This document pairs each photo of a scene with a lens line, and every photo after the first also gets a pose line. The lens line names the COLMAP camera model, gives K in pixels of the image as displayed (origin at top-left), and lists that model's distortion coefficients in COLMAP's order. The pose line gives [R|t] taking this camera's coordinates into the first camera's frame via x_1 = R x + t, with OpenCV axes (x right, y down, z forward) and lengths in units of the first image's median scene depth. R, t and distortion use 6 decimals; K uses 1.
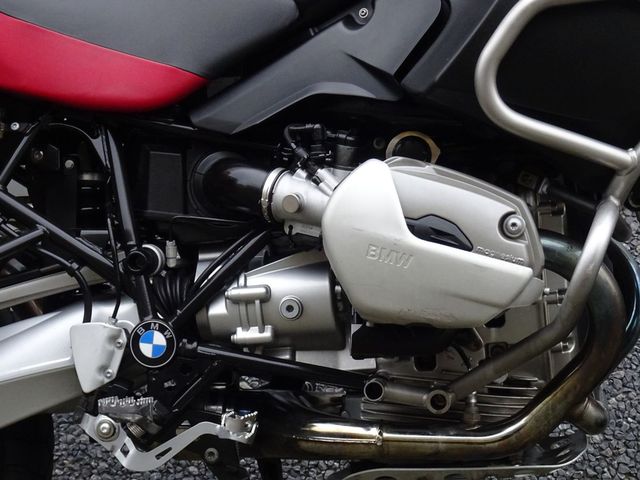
lens RADIAL K [[1735.2, 0, 320.0], [0, 1735.2, 240.0], [0, 0, 1]] dist [-0.017429, 0.160941]
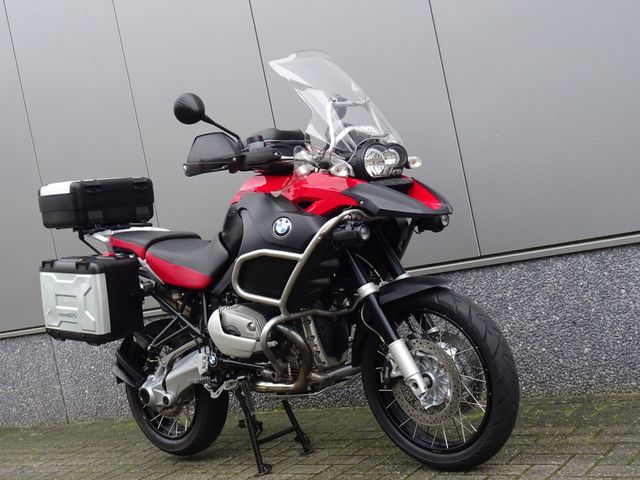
lens RADIAL K [[873.3, 0, 320.0], [0, 873.3, 240.0], [0, 0, 1]] dist [-0.001919, -0.015480]
pose [[0.820224, -0.121451, -0.559001, 1.025732], [0.141153, 0.989956, -0.007969, -0.122770], [0.554354, -0.072368, 0.829128, -0.243113]]
